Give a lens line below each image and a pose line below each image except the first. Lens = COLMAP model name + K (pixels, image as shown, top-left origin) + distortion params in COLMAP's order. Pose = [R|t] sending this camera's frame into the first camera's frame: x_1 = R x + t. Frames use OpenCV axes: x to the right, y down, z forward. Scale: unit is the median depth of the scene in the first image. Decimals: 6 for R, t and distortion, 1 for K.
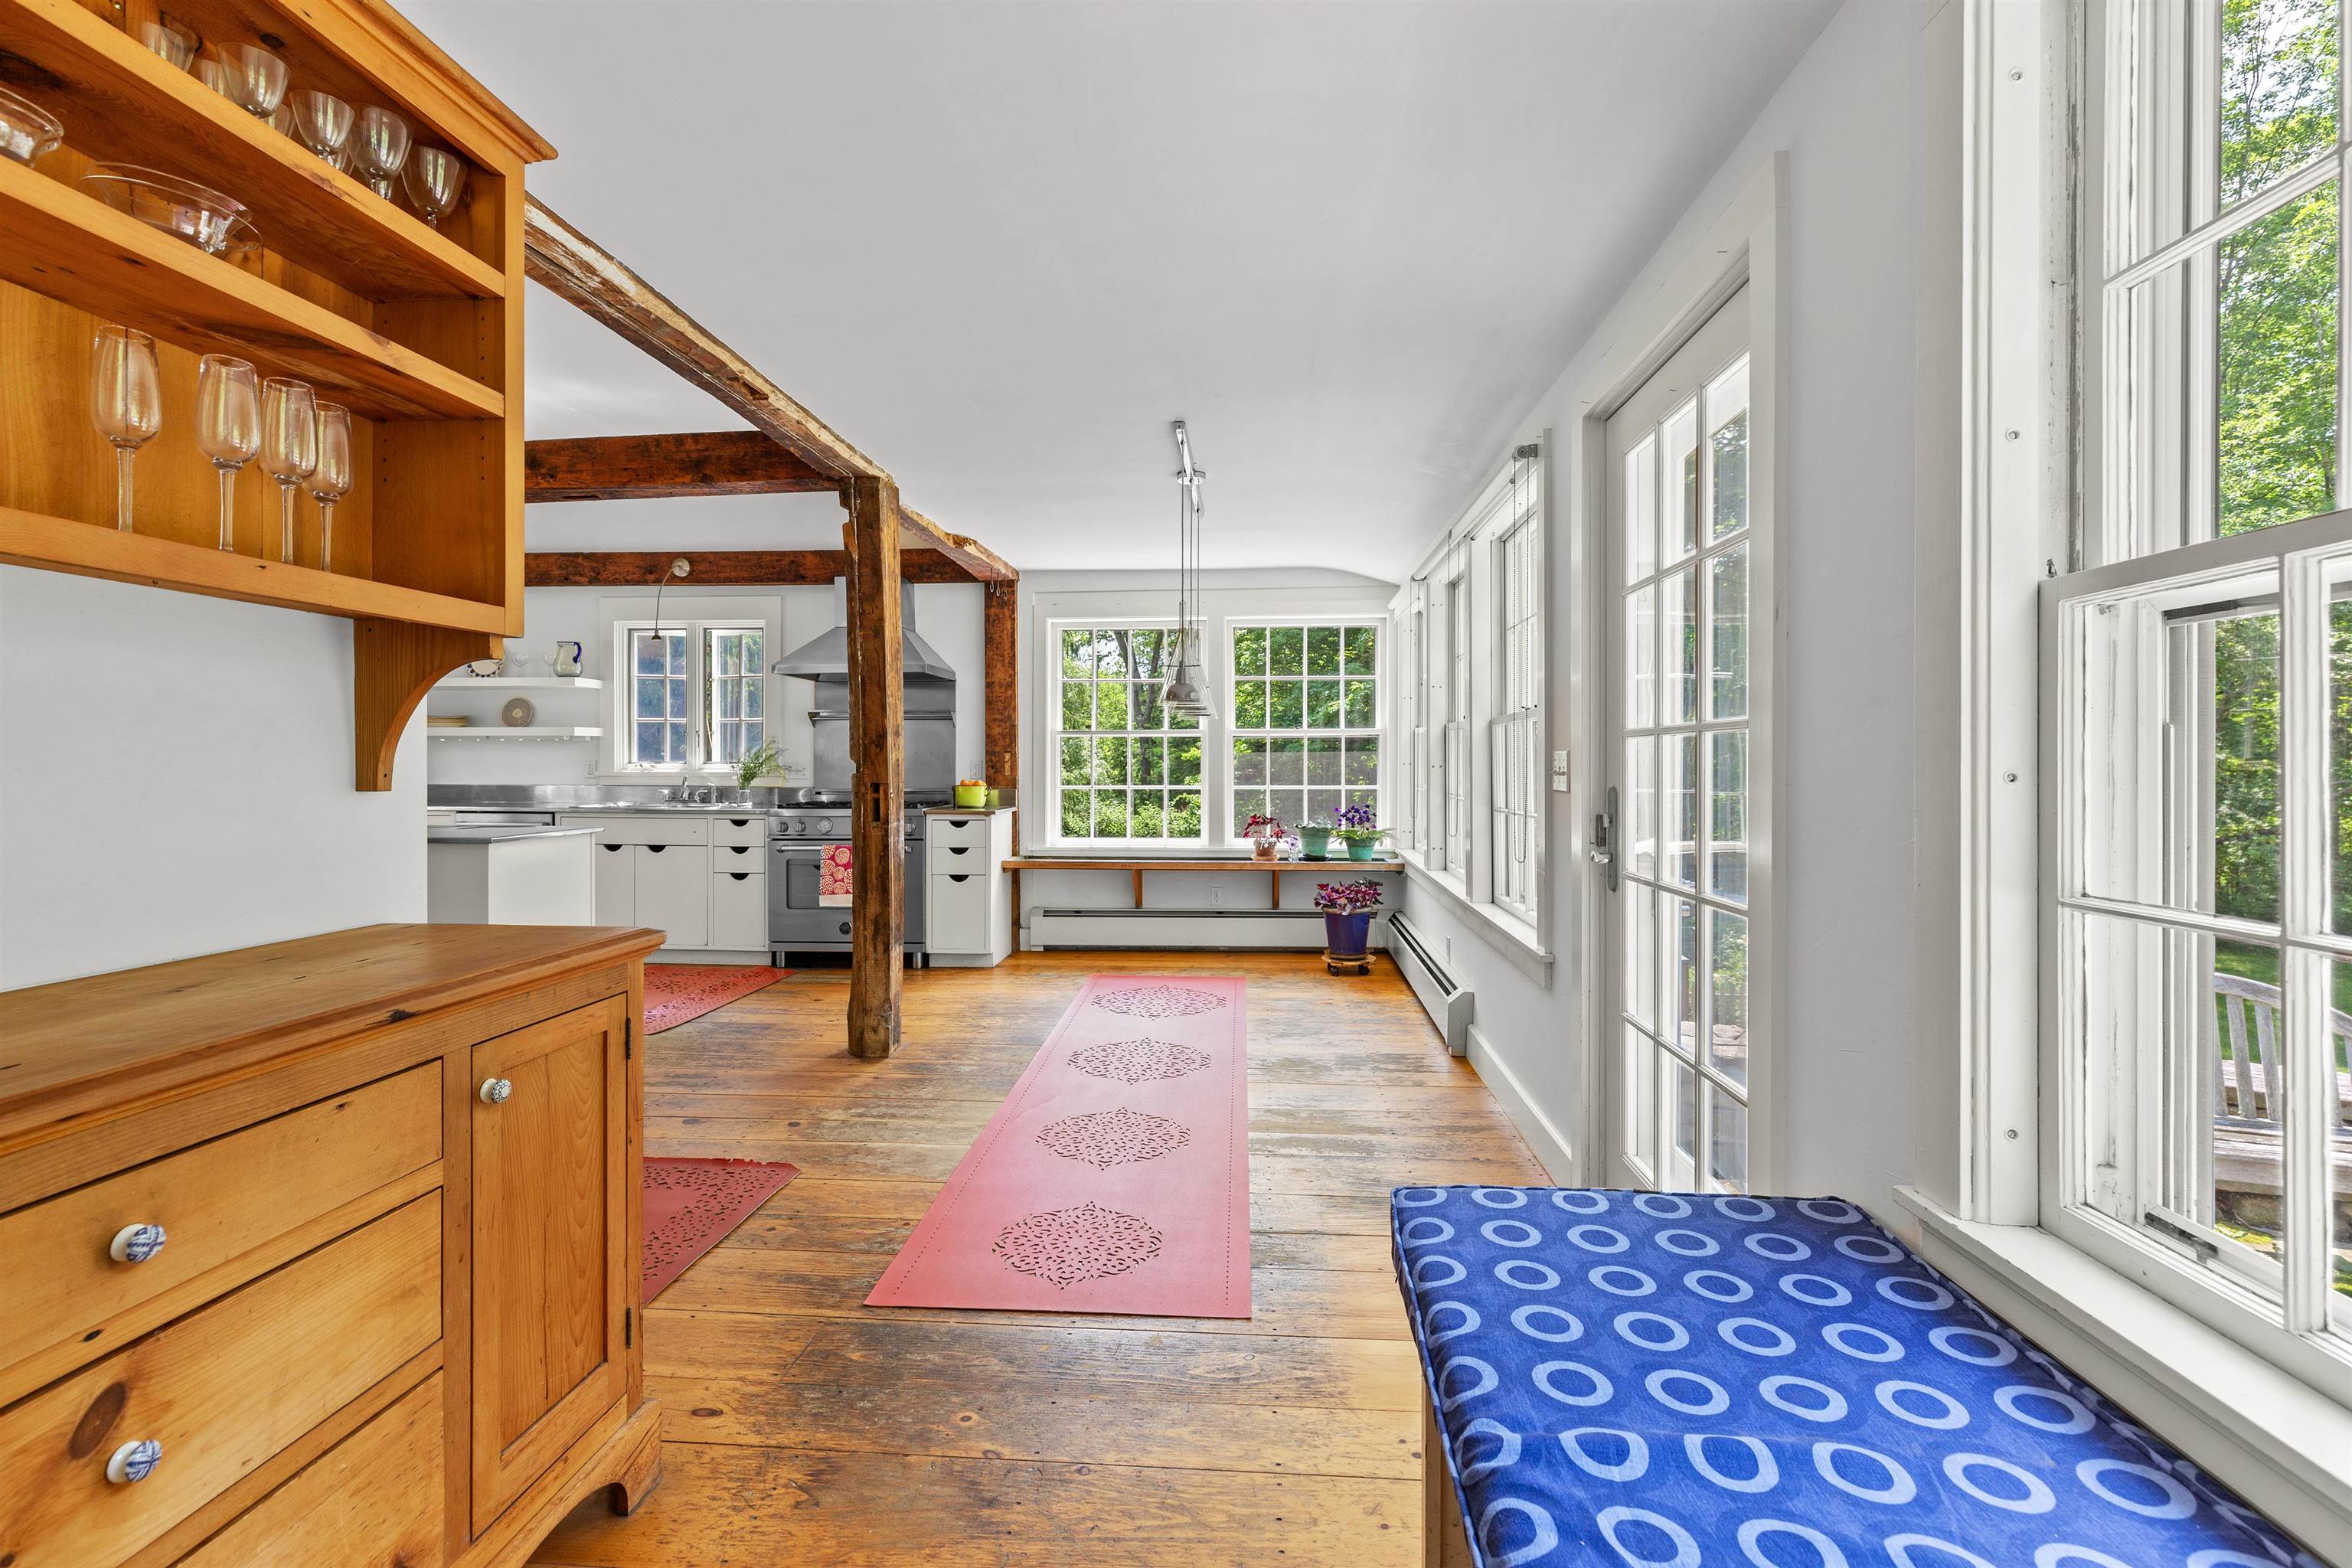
lens RADIAL K [[1061.8, 0, 1170.1], [0, 1061.8, 770.1], [0, 0, 1]] dist [0.002530, 0.000454]
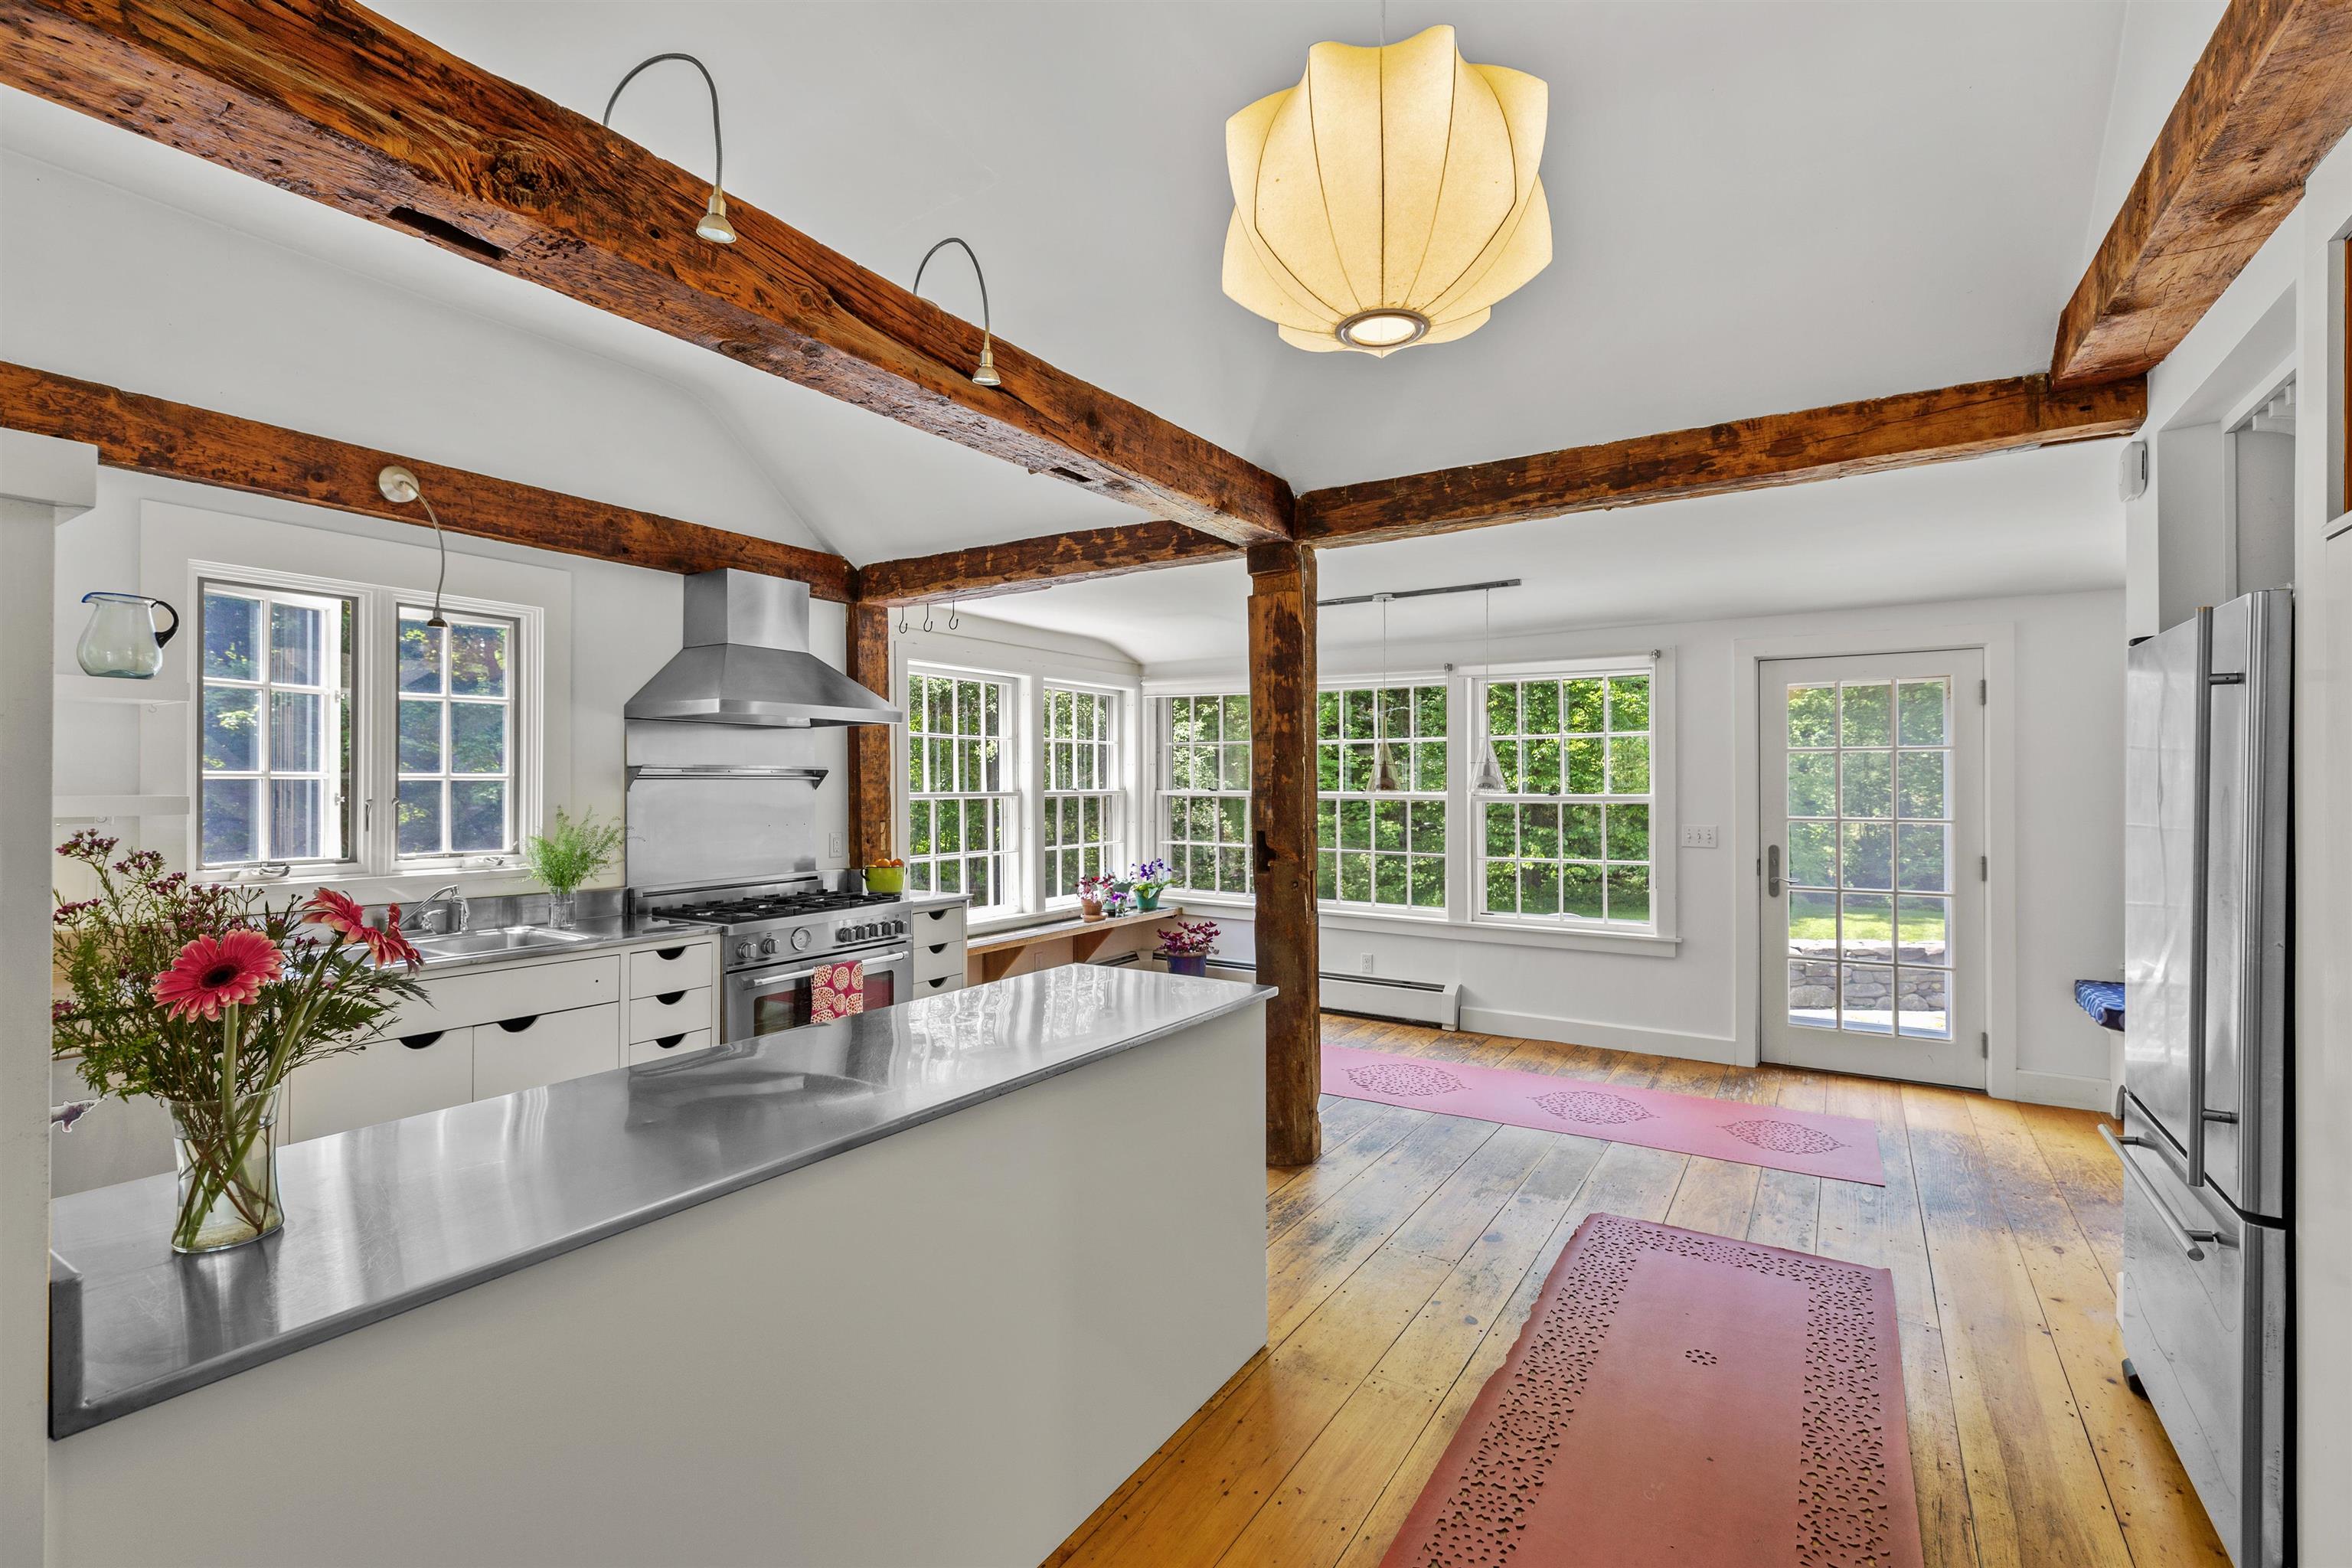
lens RADIAL K [[1061.8, 0, 1163.7], [0, 1061.8, 783.3], [0, 0, 1]] dist [0.002530, 0.000454]
pose [[0.466181, -0.000579, 0.884689, -0.753784], [0.005848, 0.999980, -0.002427, -0.041863], [-0.884670, 0.006305, 0.466175, 0.430888]]
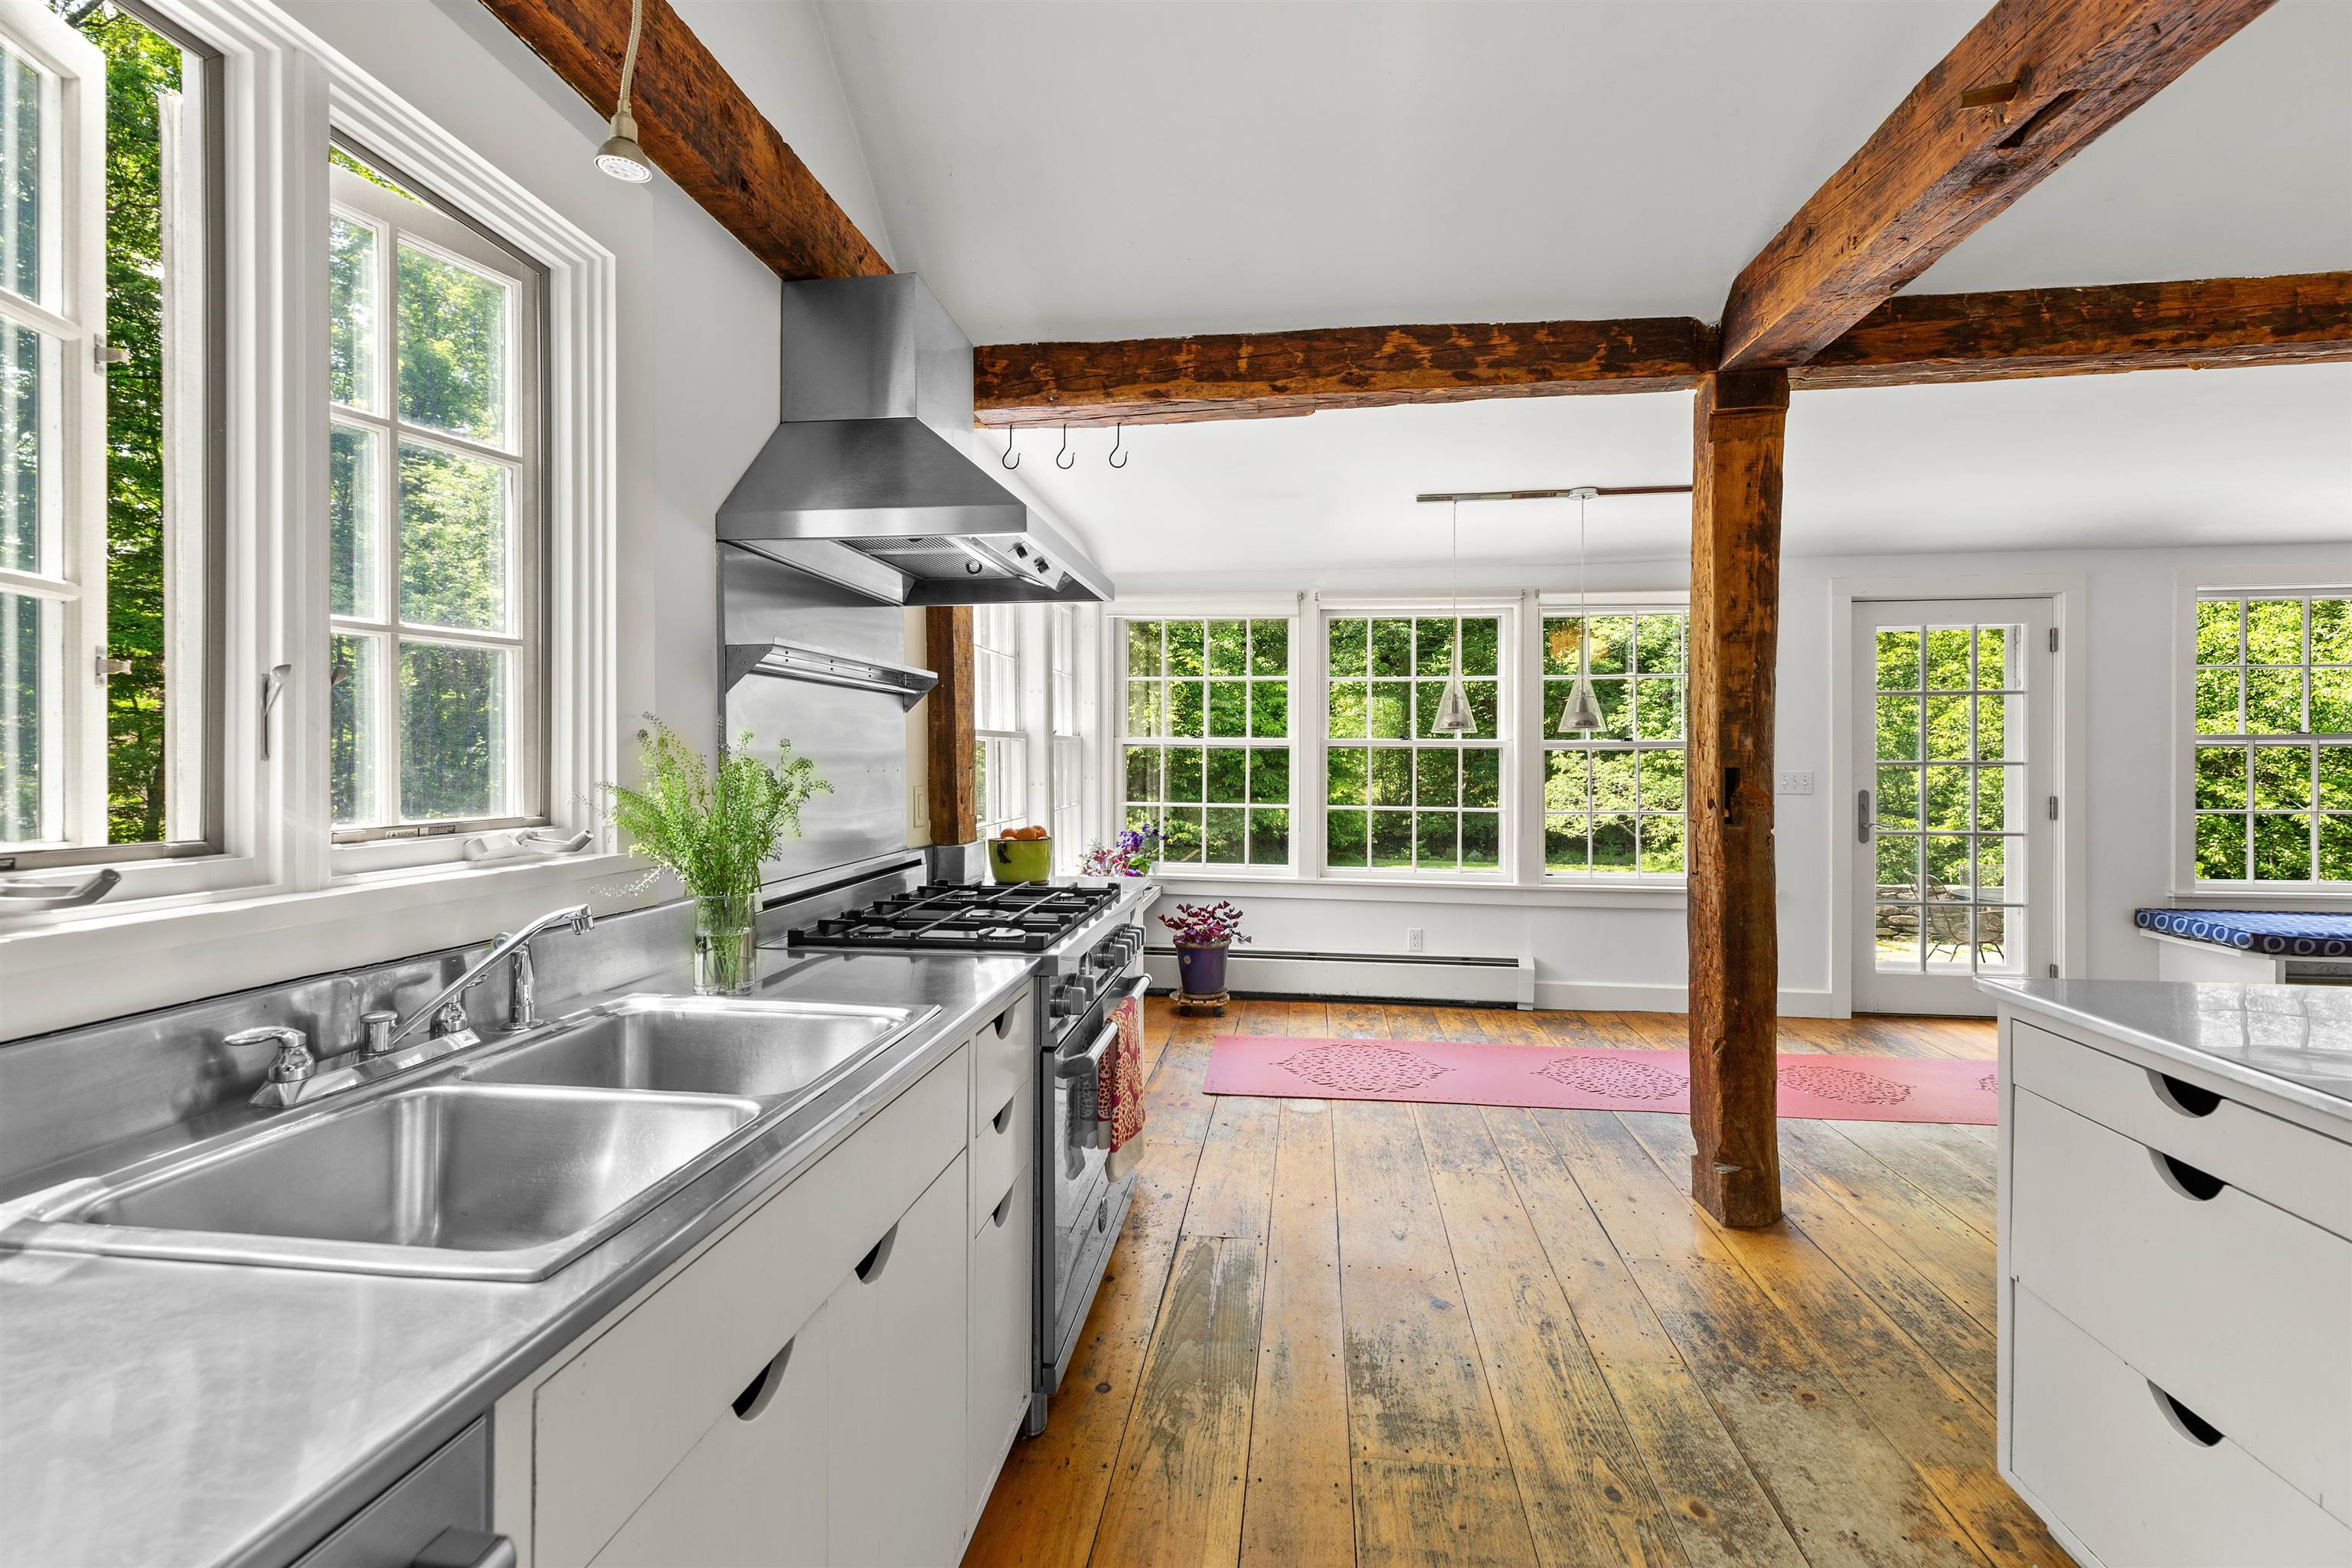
lens RADIAL K [[1061.8, 0, 1161.8], [0, 1061.8, 761.1], [0, 0, 1]] dist [0.002530, 0.000454]
pose [[0.044579, -0.003098, 0.999001, -0.642941], [0.004293, 0.999987, 0.002910, -0.021278], [-0.998997, 0.004159, 0.044591, 0.866106]]
